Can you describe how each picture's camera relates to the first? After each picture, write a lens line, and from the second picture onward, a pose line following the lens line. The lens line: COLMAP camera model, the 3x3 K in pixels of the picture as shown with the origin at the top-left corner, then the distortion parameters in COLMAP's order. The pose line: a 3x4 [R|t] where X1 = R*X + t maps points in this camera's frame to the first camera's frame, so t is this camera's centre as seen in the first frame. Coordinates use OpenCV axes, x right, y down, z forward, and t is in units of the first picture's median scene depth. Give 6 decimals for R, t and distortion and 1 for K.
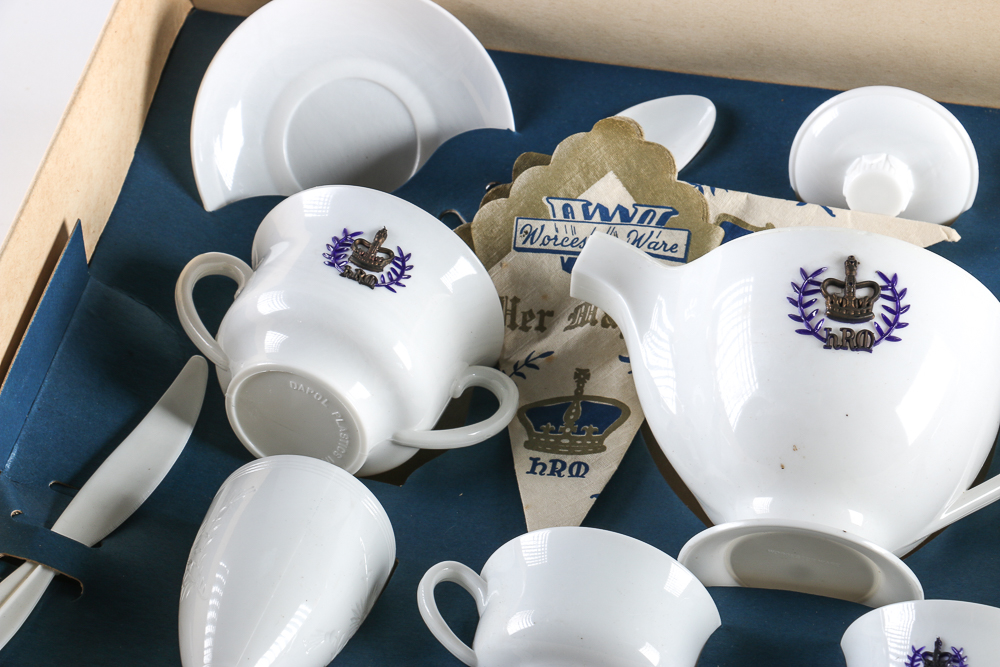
lens RADIAL K [[3312.7, 0, 500.0], [0, 3312.7, 333.5], [0, 0, 1]] dist [0.417118, 2.835979]
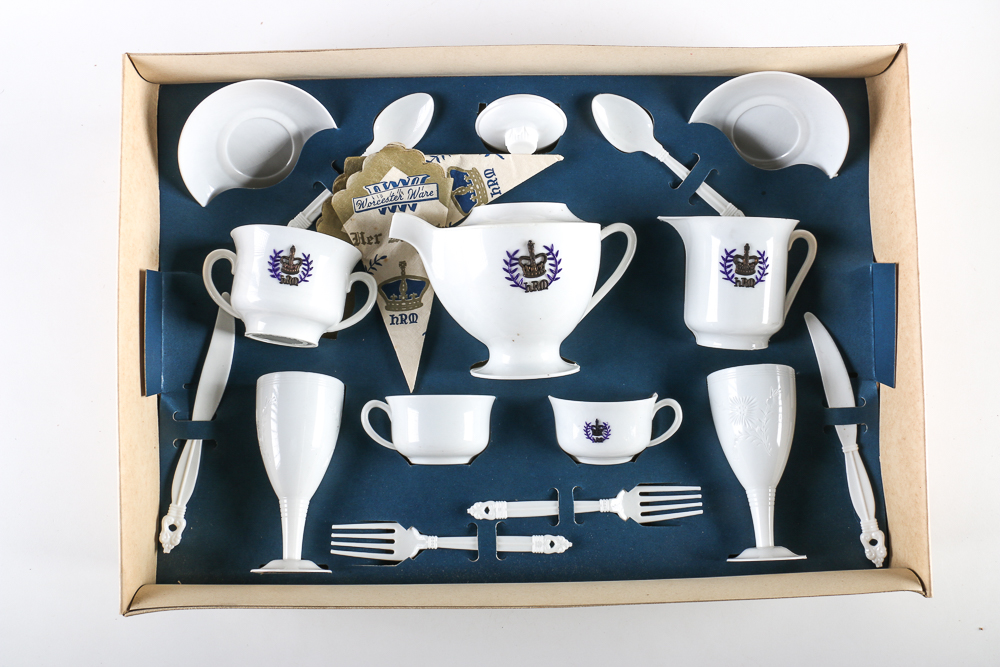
lens RADIAL K [[829.7, 0, 501.6], [0, 829.7, 343.9], [0, 0, 1]] dist [-0.148142, 0.006091]
pose [[0.968566, -0.239706, 0.066492, 0.038275], [0.139167, 0.743701, 0.653867, -0.283623], [-0.206186, -0.624059, 0.753682, 0.549907]]
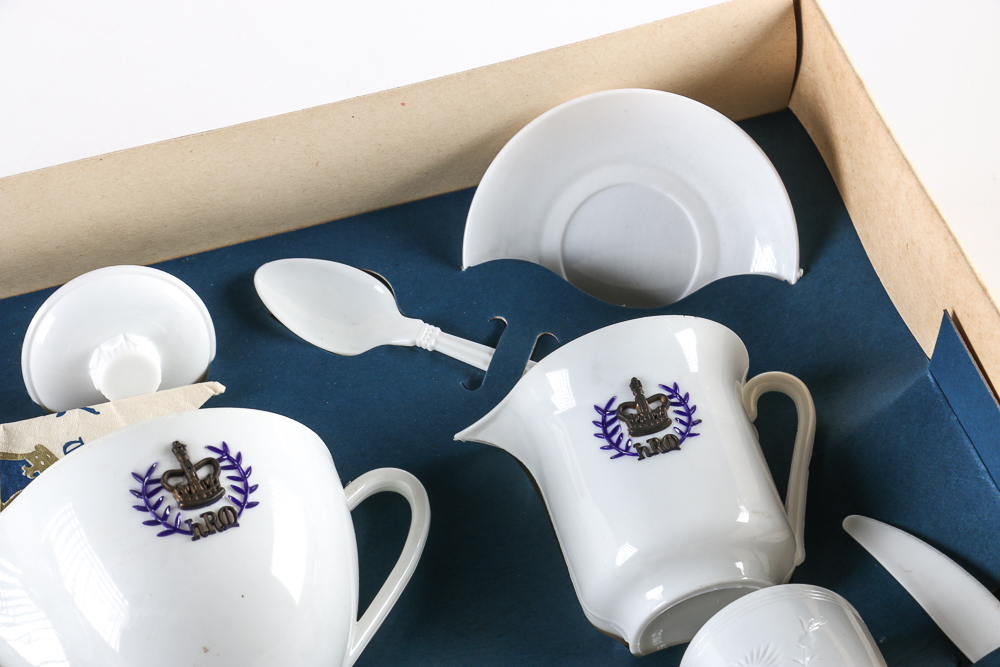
lens RADIAL K [[3312.7, 0, 500.0], [0, 3312.7, 333.5], [0, 0, 1]] dist [0.417118, 2.835979]
pose [[0.860183, -0.355440, 0.365714, -0.143773], [0.368609, 0.928894, 0.035806, -0.048576], [-0.352436, 0.104005, 0.930038, 0.064451]]
